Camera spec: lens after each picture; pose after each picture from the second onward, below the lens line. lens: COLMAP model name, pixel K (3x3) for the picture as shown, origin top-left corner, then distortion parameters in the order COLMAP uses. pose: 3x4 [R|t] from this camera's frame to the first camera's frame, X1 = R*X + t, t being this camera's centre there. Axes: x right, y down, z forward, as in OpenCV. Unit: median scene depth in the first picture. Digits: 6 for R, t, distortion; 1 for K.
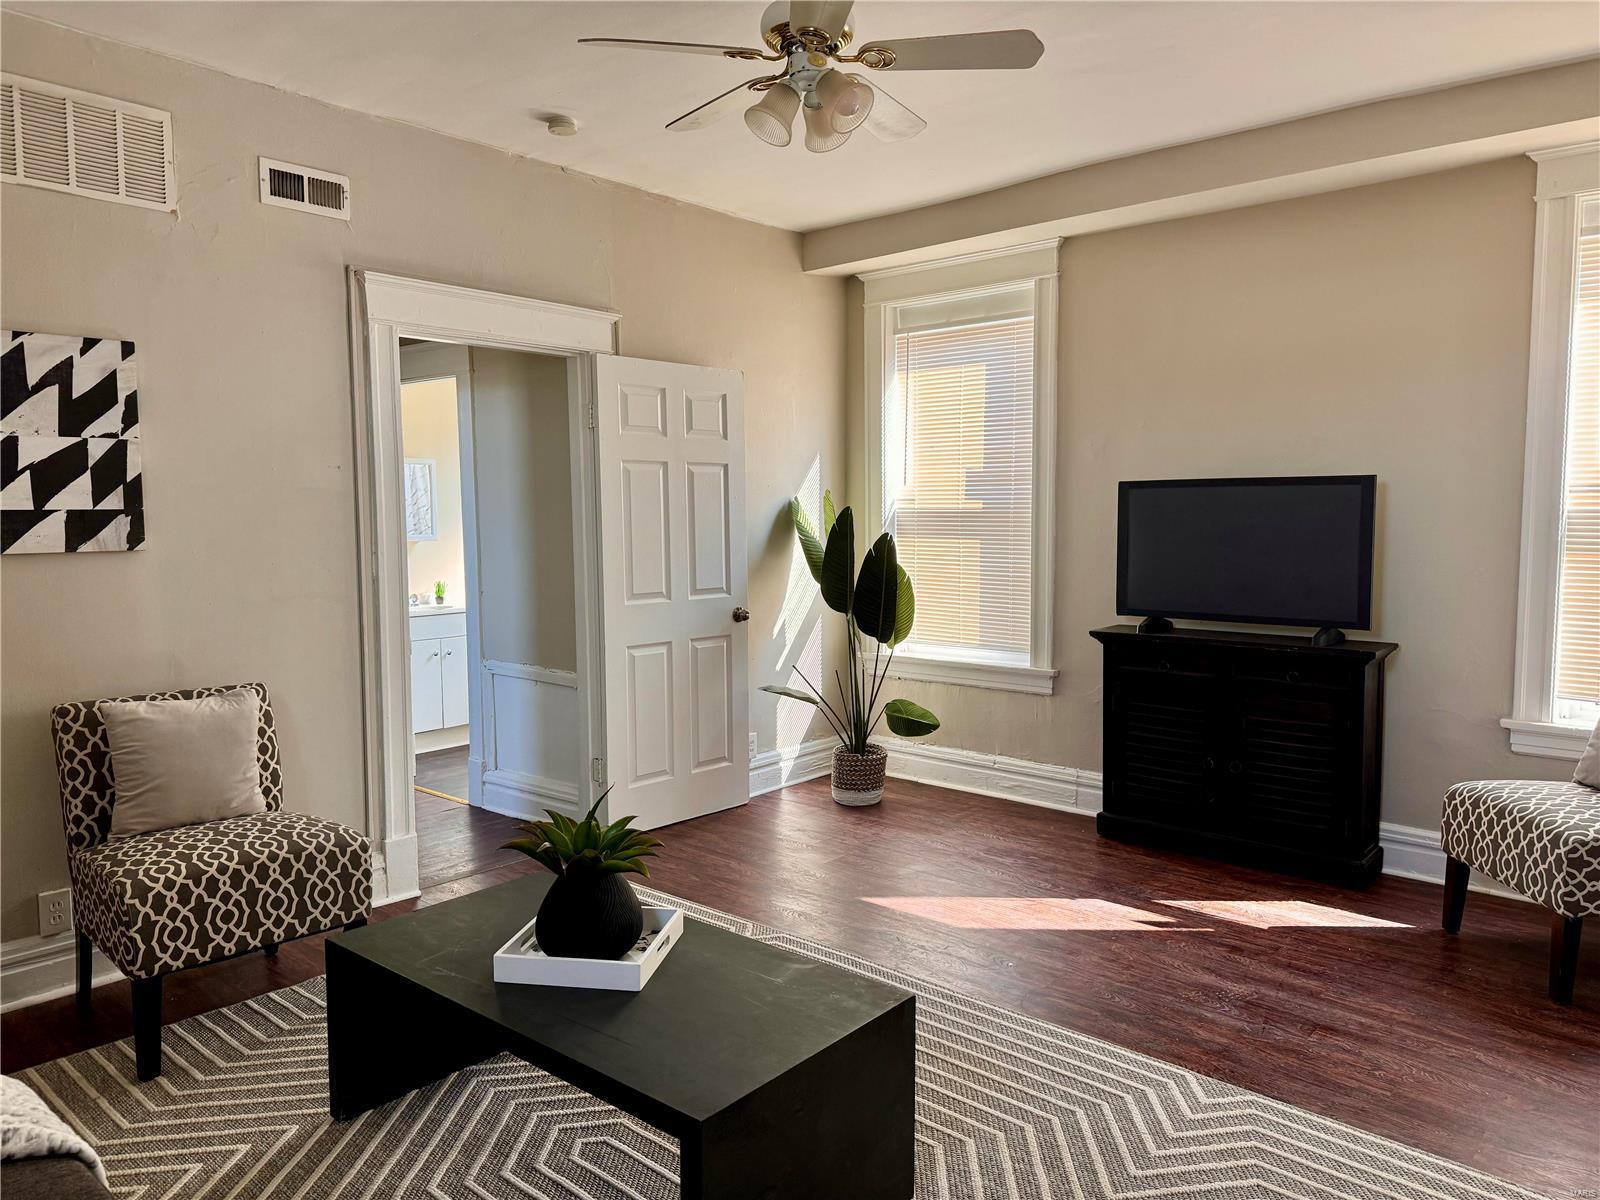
lens RADIAL K [[1109.3, 0, 778.1], [0, 1109.3, 601.6], [0, 0, 1]] dist [0.077022, -0.098107]
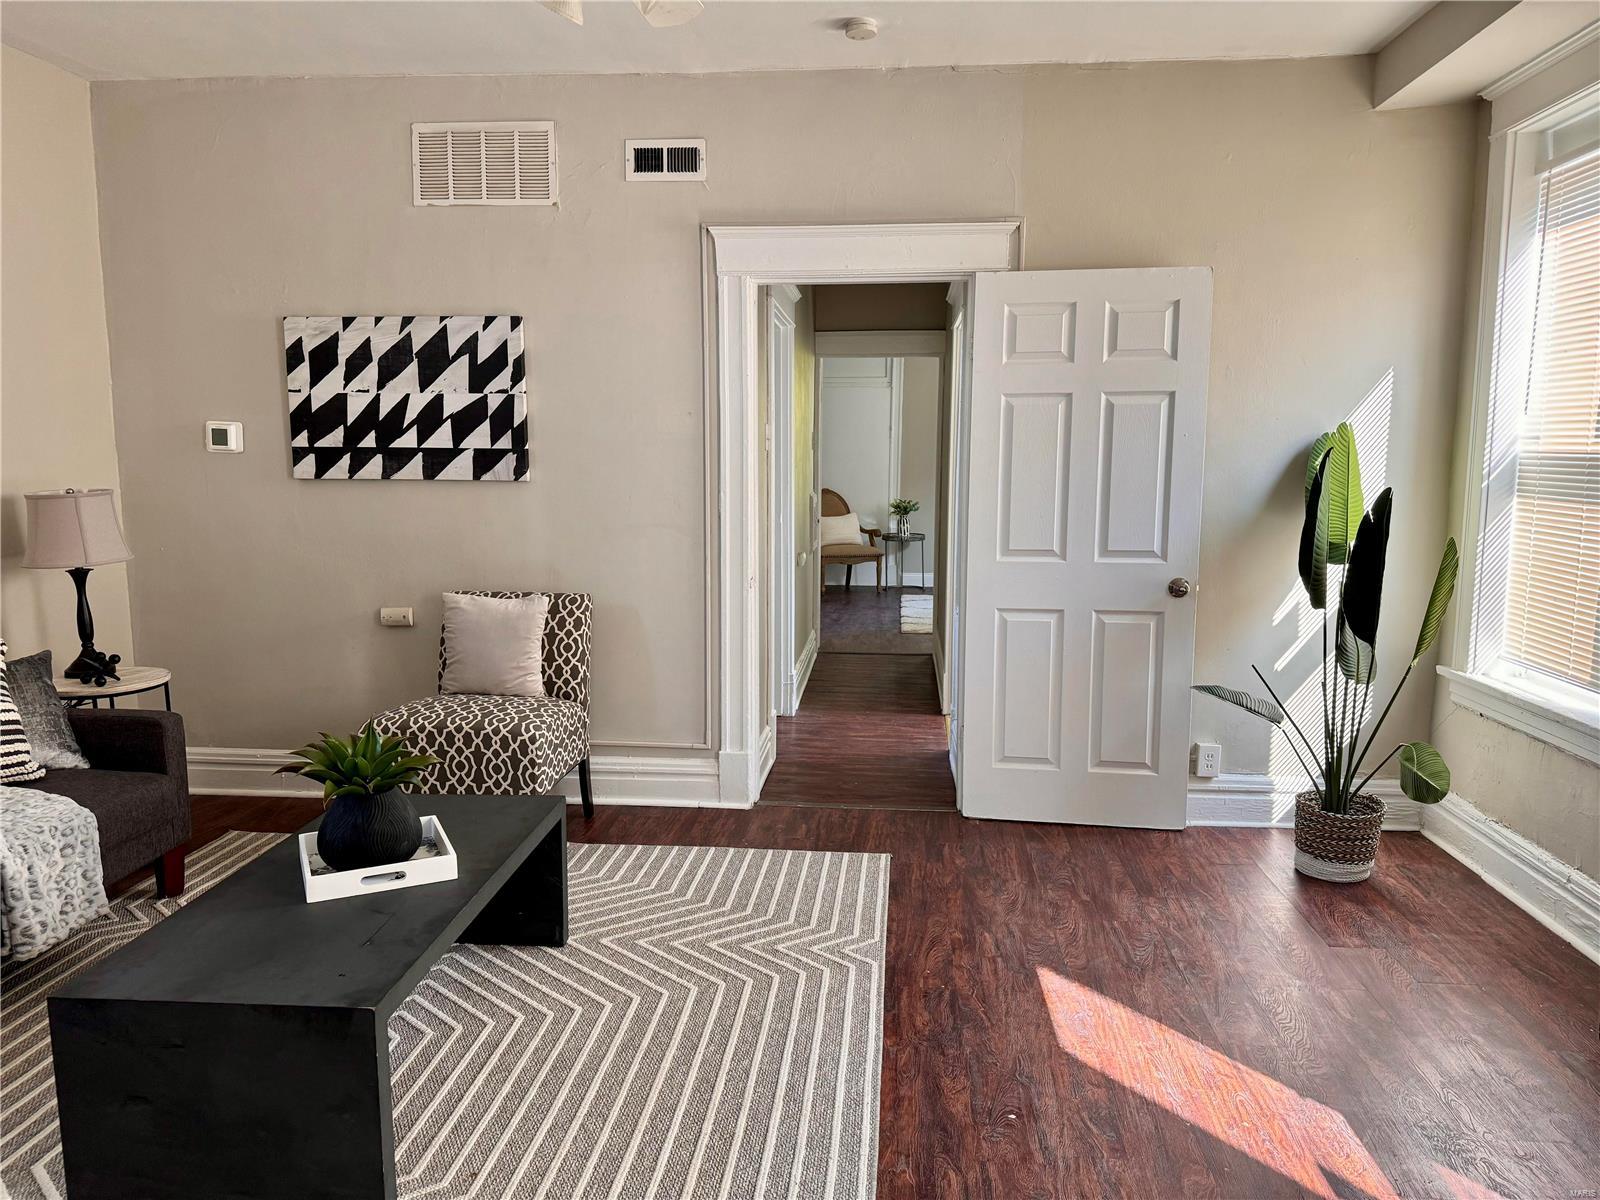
lens RADIAL K [[1123.9, 0, 800.0], [0, 1123.9, 600.0], [0, 0, 1]] dist [0.082238, -0.107453]
pose [[0.596253, 0.112603, -0.794860, 0.678706], [-0.072070, 0.993624, 0.086698, -0.045536], [0.799555, 0.005592, 0.600567, 0.487288]]
